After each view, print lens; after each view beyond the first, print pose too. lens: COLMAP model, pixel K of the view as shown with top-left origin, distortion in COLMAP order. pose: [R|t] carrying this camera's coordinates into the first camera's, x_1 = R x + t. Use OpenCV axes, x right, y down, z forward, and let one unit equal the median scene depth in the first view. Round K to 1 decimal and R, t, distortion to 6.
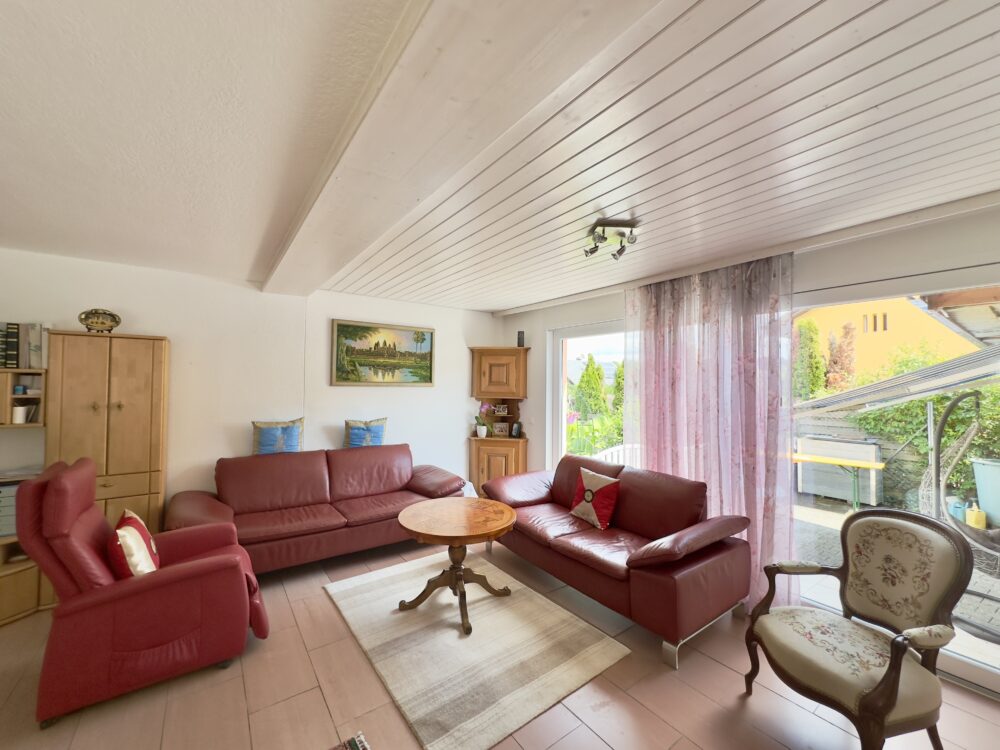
lens RADIAL K [[395.8, 0, 500.0], [0, 395.8, 375.0], [0, 0, 1]] dist [-0.000010, -0.000109]
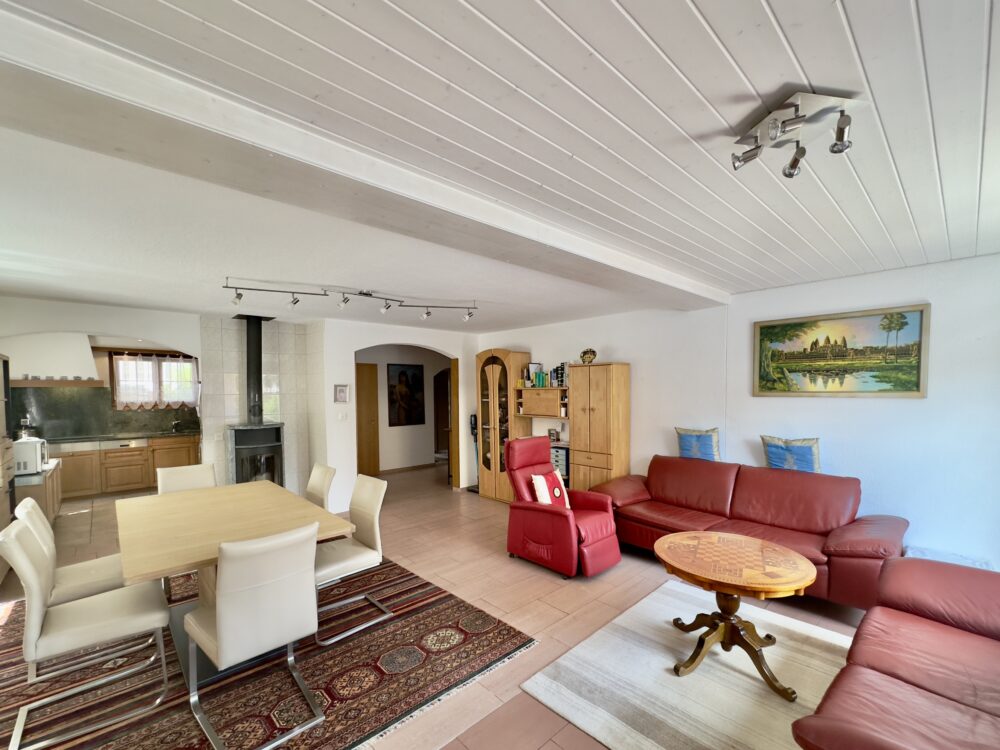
lens RADIAL K [[432.6, 0, 499.4], [0, 432.6, 408.2], [0, 0, 1]] dist [0.001307, 0.000225]
pose [[0.116028, 0.031405, -0.992749, 0.487080], [0.029914, 0.998936, 0.035097, 0.001774], [0.992795, -0.033769, 0.114965, 0.297897]]
